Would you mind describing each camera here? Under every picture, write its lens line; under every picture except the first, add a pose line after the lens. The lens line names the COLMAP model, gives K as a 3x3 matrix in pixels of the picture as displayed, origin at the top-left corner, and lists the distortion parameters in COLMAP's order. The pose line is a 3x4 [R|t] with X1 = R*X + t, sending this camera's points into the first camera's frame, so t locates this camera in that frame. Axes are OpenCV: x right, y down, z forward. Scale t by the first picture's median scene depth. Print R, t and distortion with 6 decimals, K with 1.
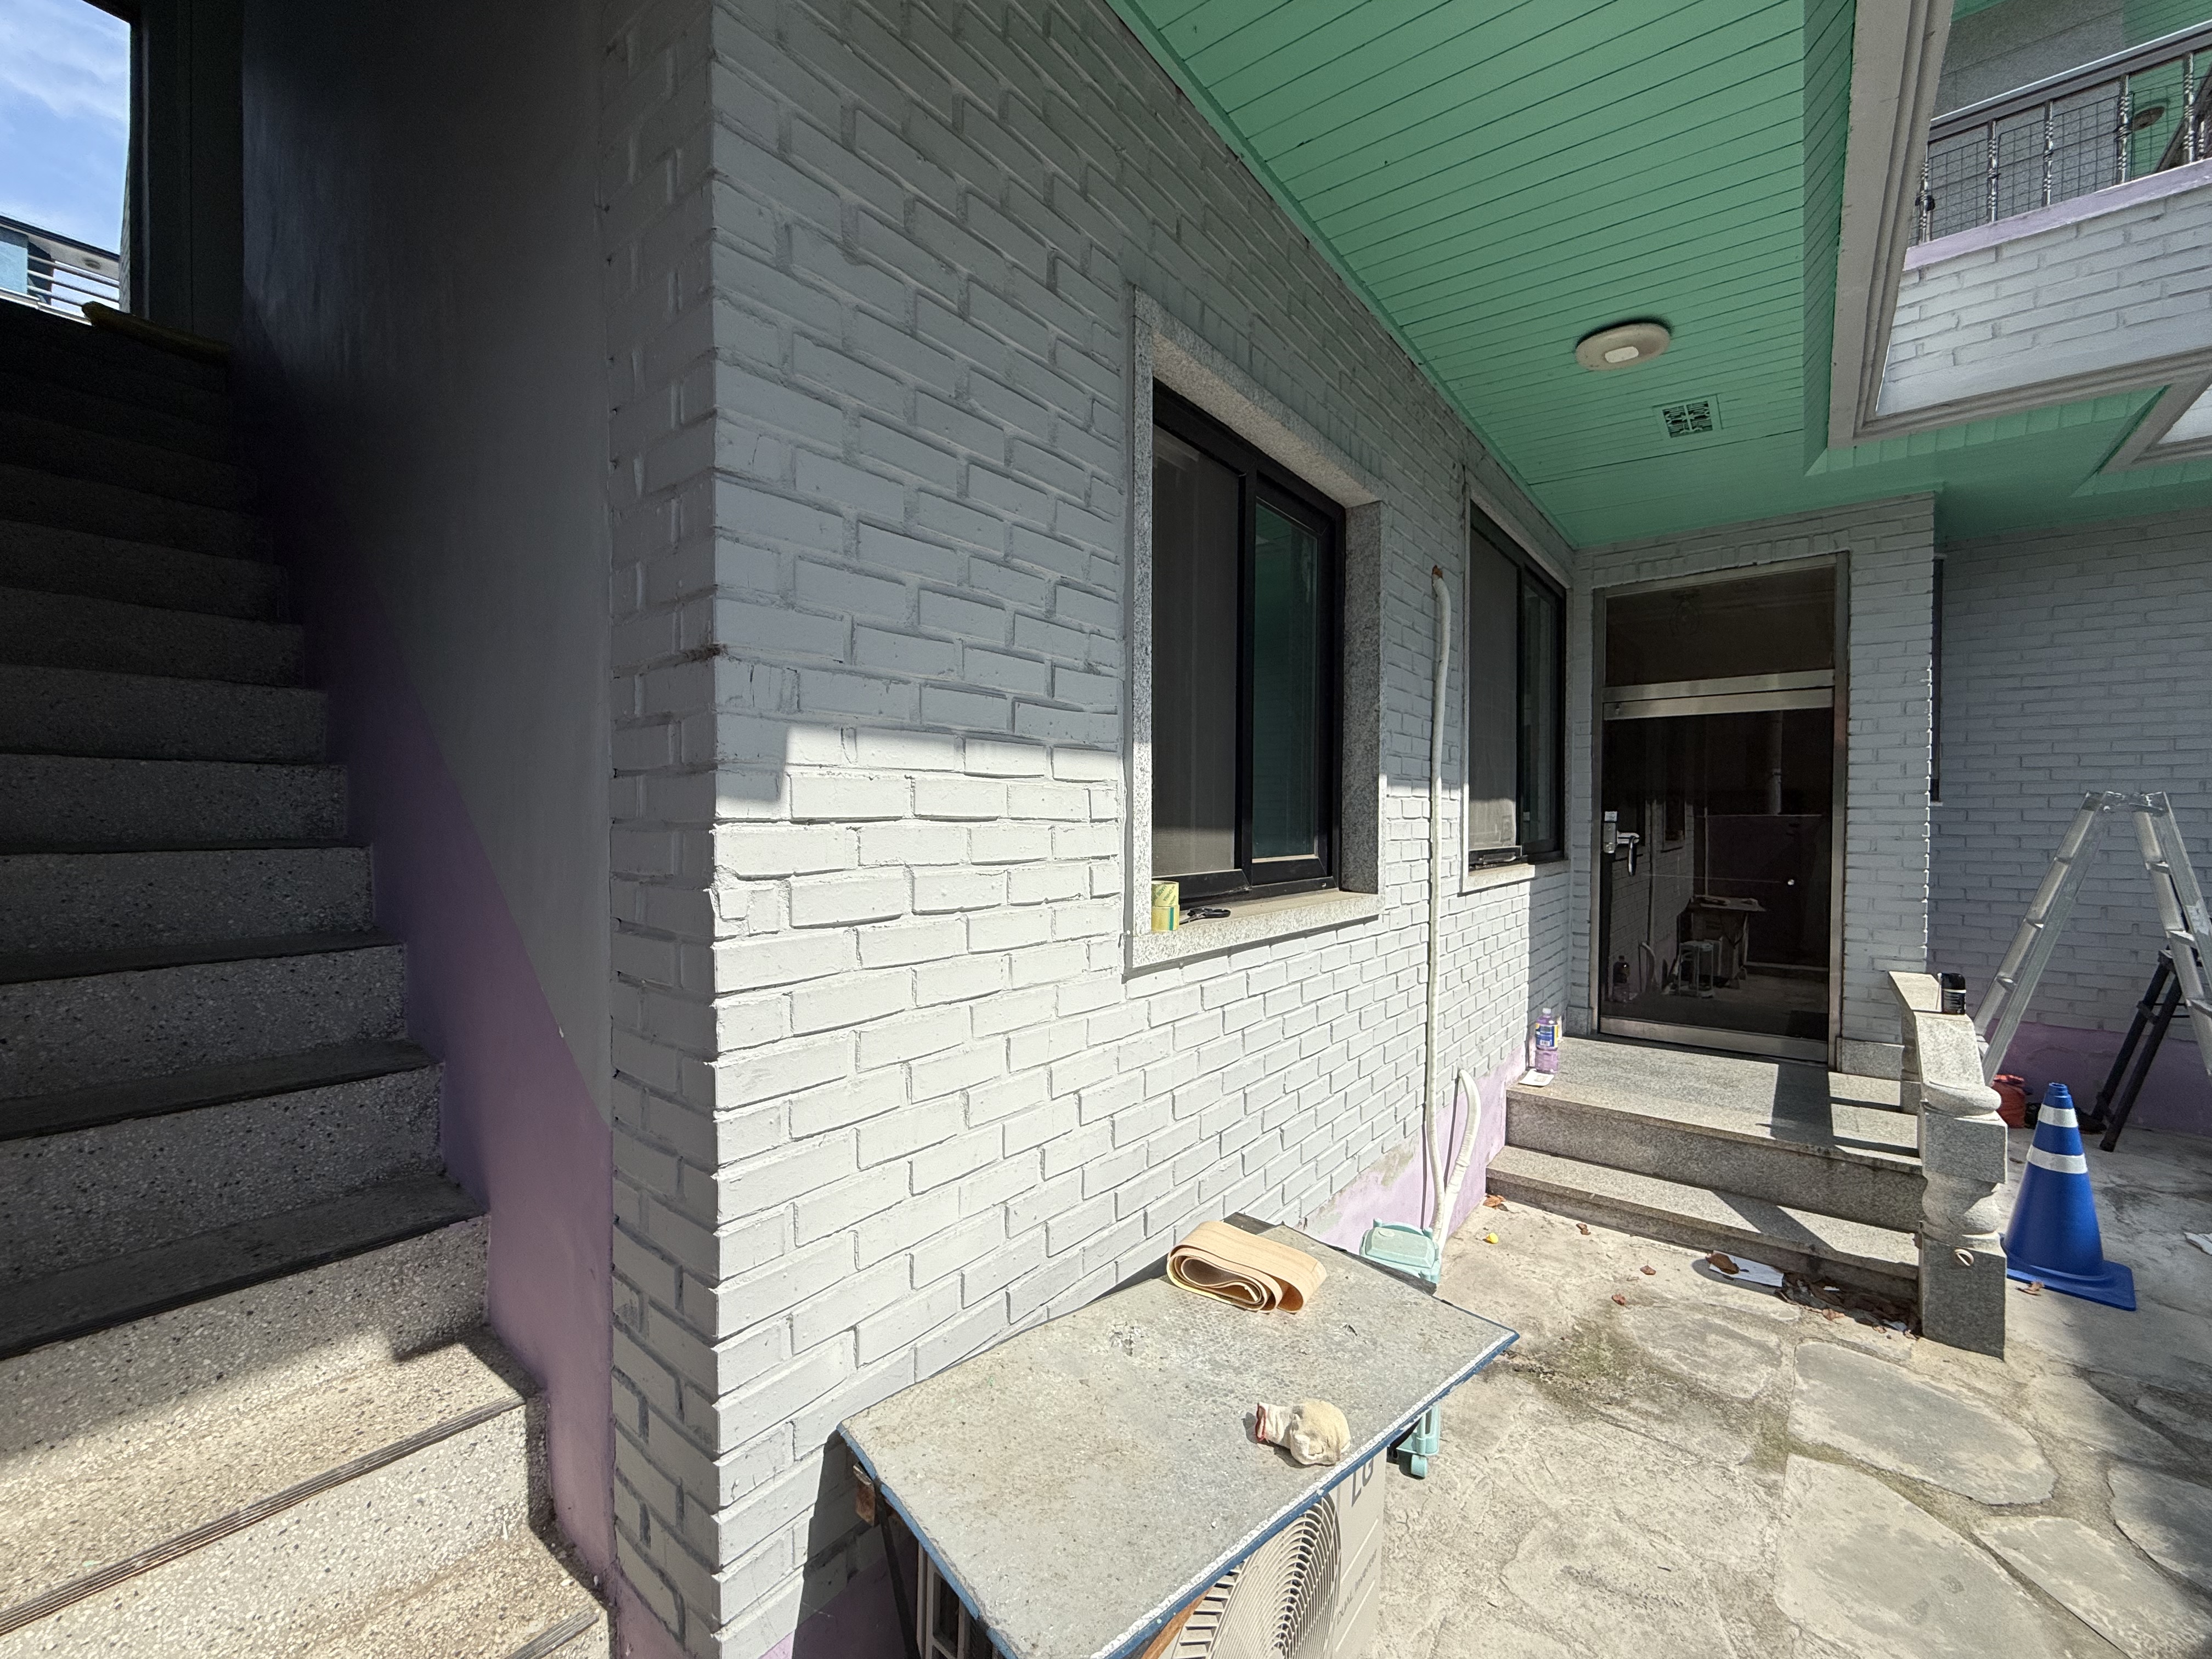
lens RADIAL K [[879.2, 0, 1106.2], [0, 879.2, 821.0], [0, 0, 1]] dist [-0.000084, 0.000173]
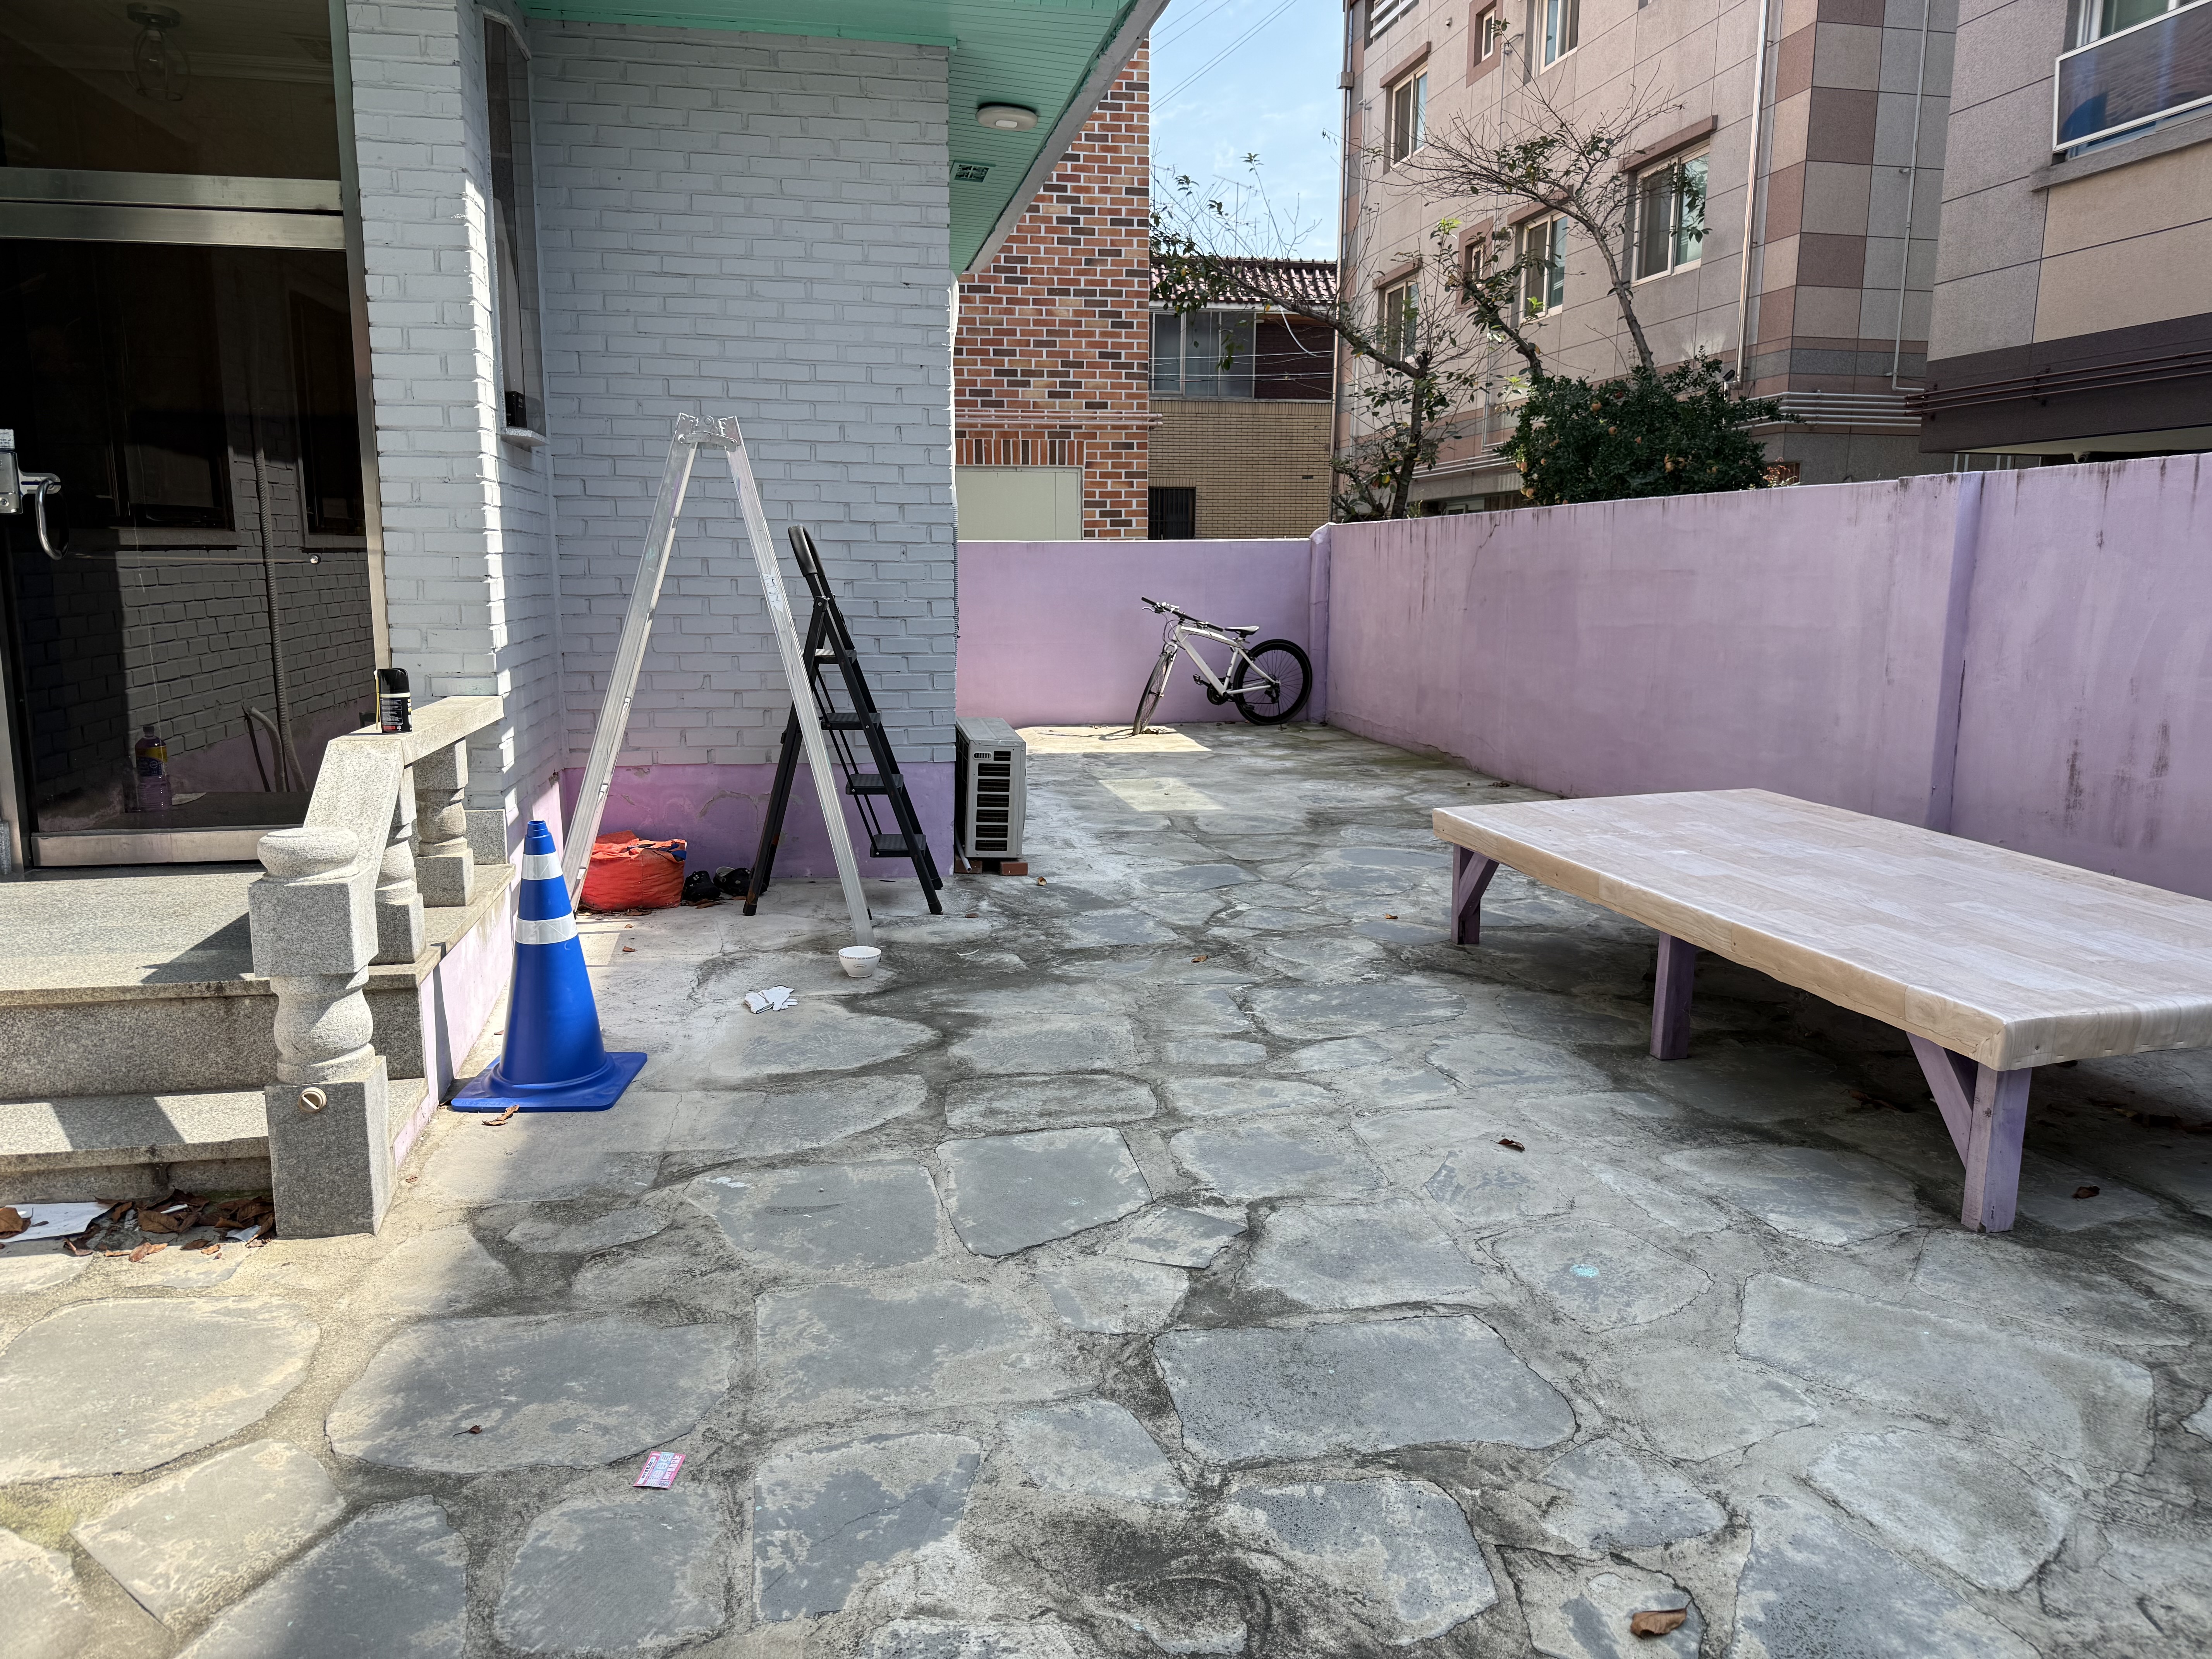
lens RADIAL K [[1548.4, 0, 1106.7], [0, 1548.4, 830.8], [0, 0, 1]] dist [-0.001951, -0.006525]
pose [[0.649413, -0.128710, 0.749464, 0.477069], [-0.000816, 0.985453, 0.169945, 0.104499], [-0.760436, -0.110976, 0.639861, -0.106710]]
